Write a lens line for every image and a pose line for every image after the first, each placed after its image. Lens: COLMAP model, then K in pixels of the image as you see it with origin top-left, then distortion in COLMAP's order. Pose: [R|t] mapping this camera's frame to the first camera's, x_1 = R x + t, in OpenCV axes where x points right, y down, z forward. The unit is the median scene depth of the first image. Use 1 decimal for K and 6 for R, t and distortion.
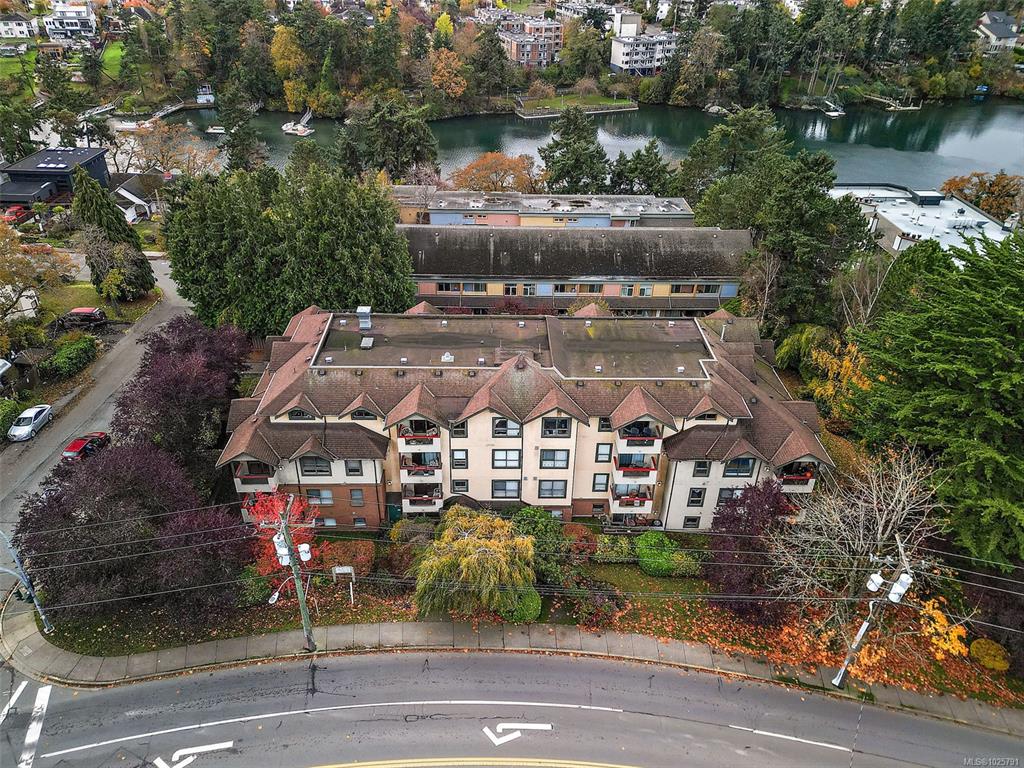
lens RADIAL K [[731.2, 0, 512.0], [0, 731.2, 384.0], [0, 0, 1]] dist [0.088500, -0.082587]
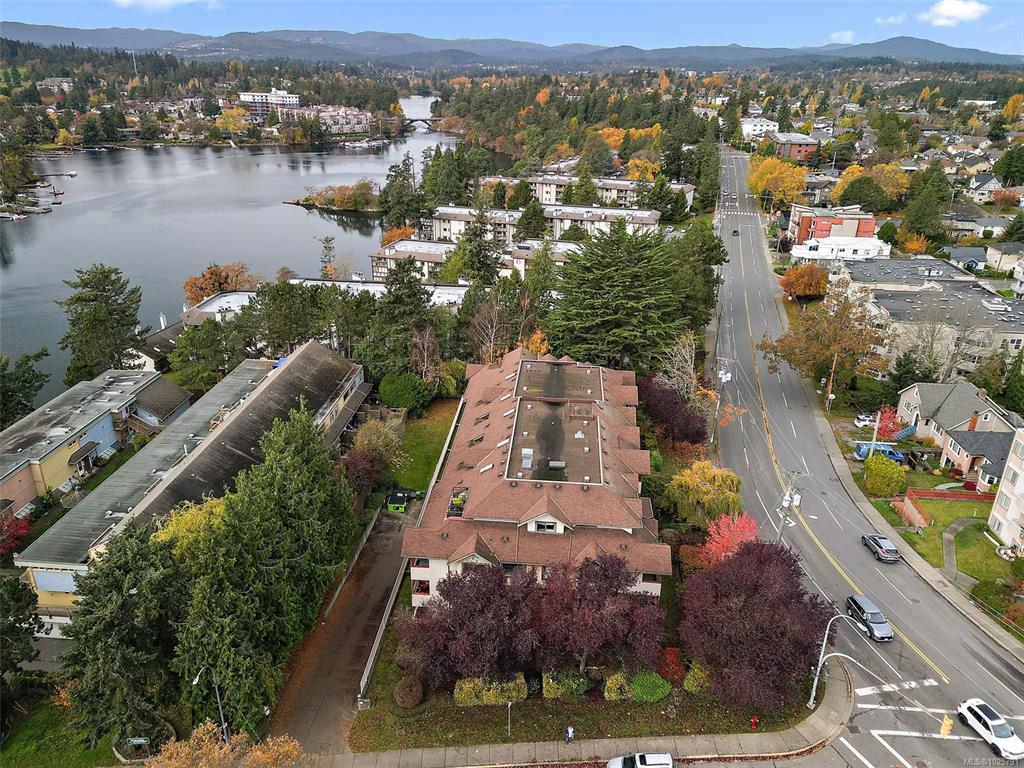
lens RADIAL K [[731.2, 0, 512.0], [0, 731.2, 384.0], [0, 0, 1]] dist [0.088500, -0.082587]
pose [[0.099041, -0.409911, 0.906732, -1.181999], [0.516452, 0.800054, 0.305273, -0.540268], [-0.850570, 0.438049, 0.290938, 0.633039]]
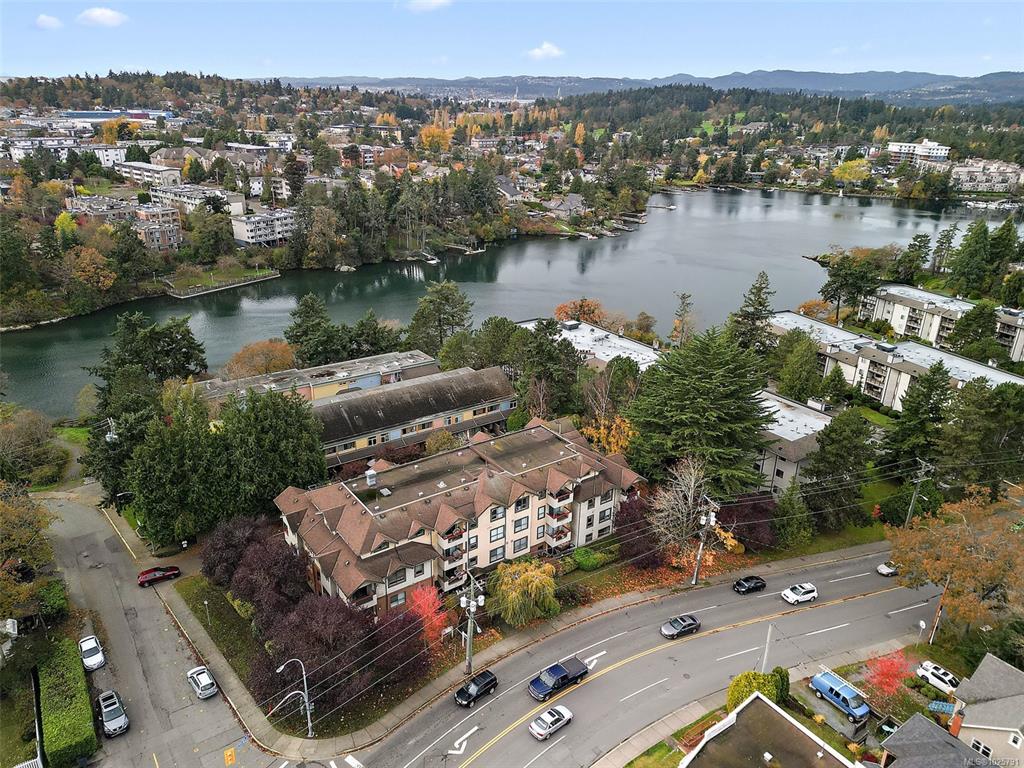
lens RADIAL K [[721.3, 0, 512.0], [0, 721.3, 384.0], [0, 0, 1]] dist [0.087037, -0.087687]
pose [[0.827400, -0.211132, 0.520416, -0.681463], [0.293303, 0.952682, -0.079816, -0.070042], [-0.478939, 0.218679, 0.850175, -0.416575]]
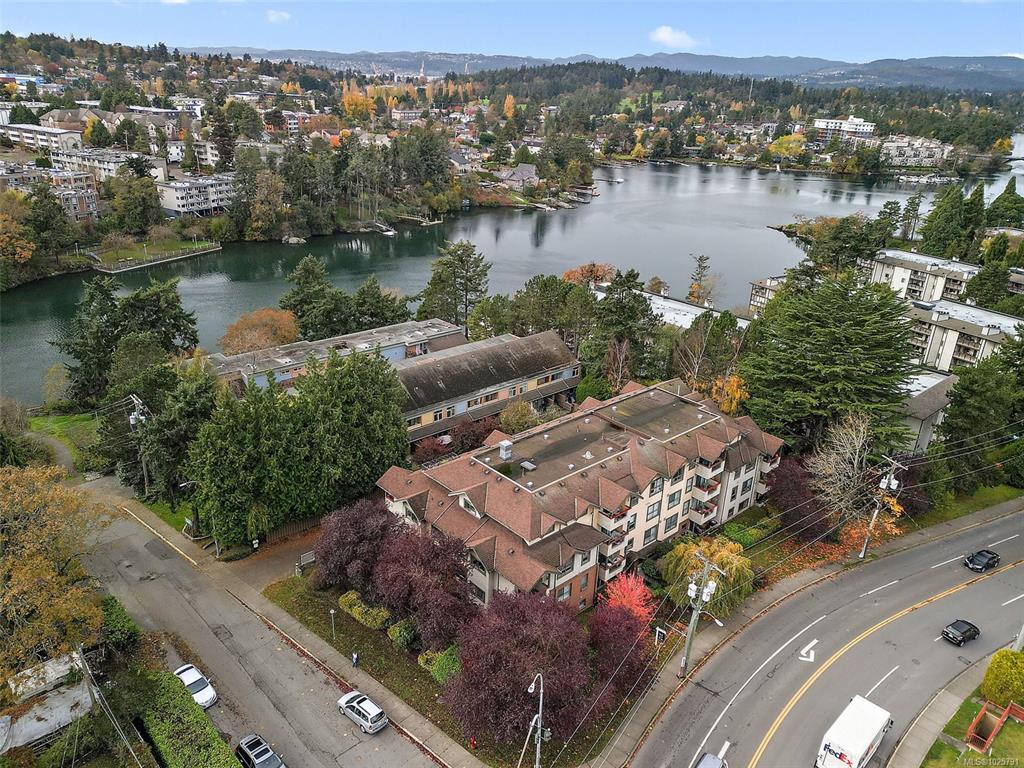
lens RADIAL K [[744.1, 0, 512.0], [0, 744.1, 384.0], [0, 0, 1]] dist [0.082583, -0.077626]
pose [[0.751031, -0.242938, 0.613949, -0.922987], [0.328509, 0.944077, -0.028289, -0.155047], [-0.572742, 0.222934, 0.788839, -0.009884]]
